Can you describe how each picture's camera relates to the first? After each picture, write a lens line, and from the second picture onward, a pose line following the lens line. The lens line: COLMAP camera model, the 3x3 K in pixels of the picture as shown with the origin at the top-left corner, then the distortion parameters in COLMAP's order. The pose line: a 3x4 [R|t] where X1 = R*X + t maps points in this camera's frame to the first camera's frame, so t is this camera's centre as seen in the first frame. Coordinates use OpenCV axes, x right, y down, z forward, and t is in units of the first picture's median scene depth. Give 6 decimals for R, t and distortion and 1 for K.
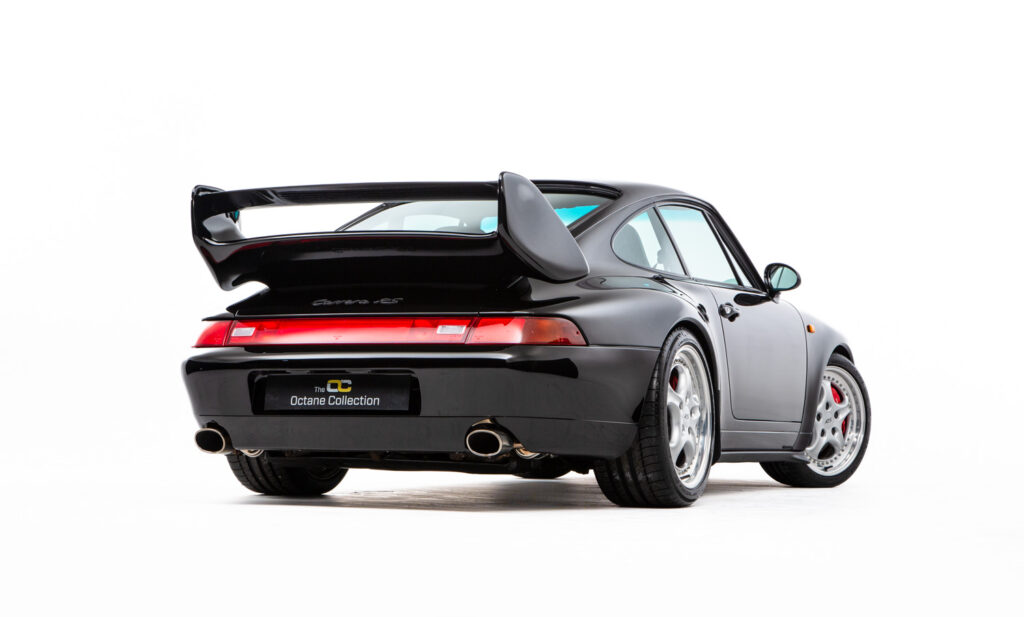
lens RADIAL K [[1988.2, 0, 513.8], [0, 1988.2, 300.0], [0, 0, 1]] dist [0.458688, 0.000000]
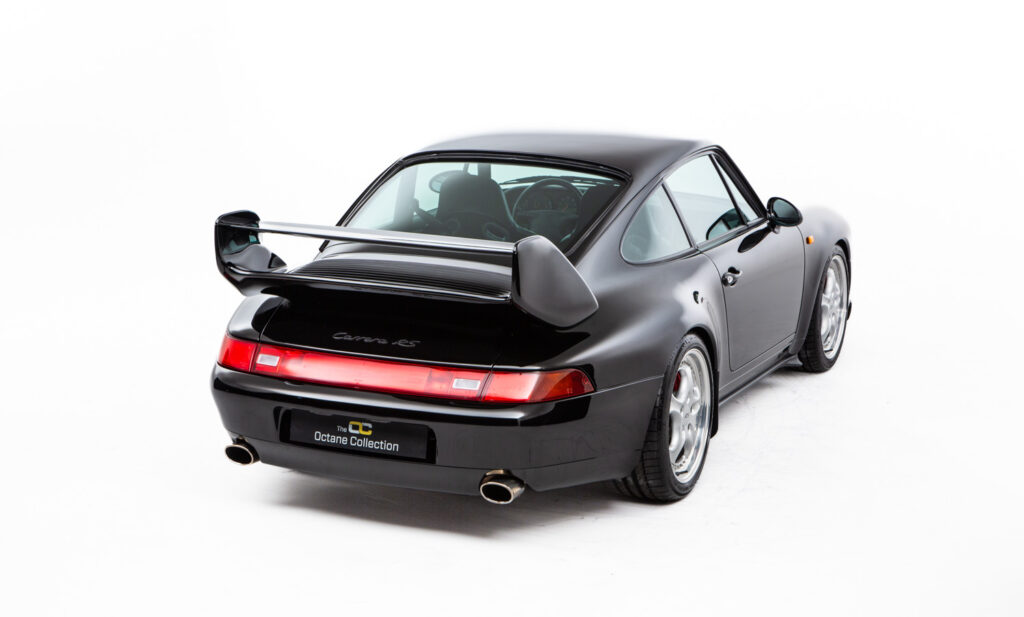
lens RADIAL K [[1988.2, 0, 519.5], [0, 1988.2, 301.6], [0, 0, 1]] dist [0.458688, 0.000000]
pose [[0.999932, 0.009930, 0.006039, -0.009691], [-0.011161, 0.965352, 0.260711, -0.291772], [-0.003241, -0.260761, 0.965398, -0.007305]]
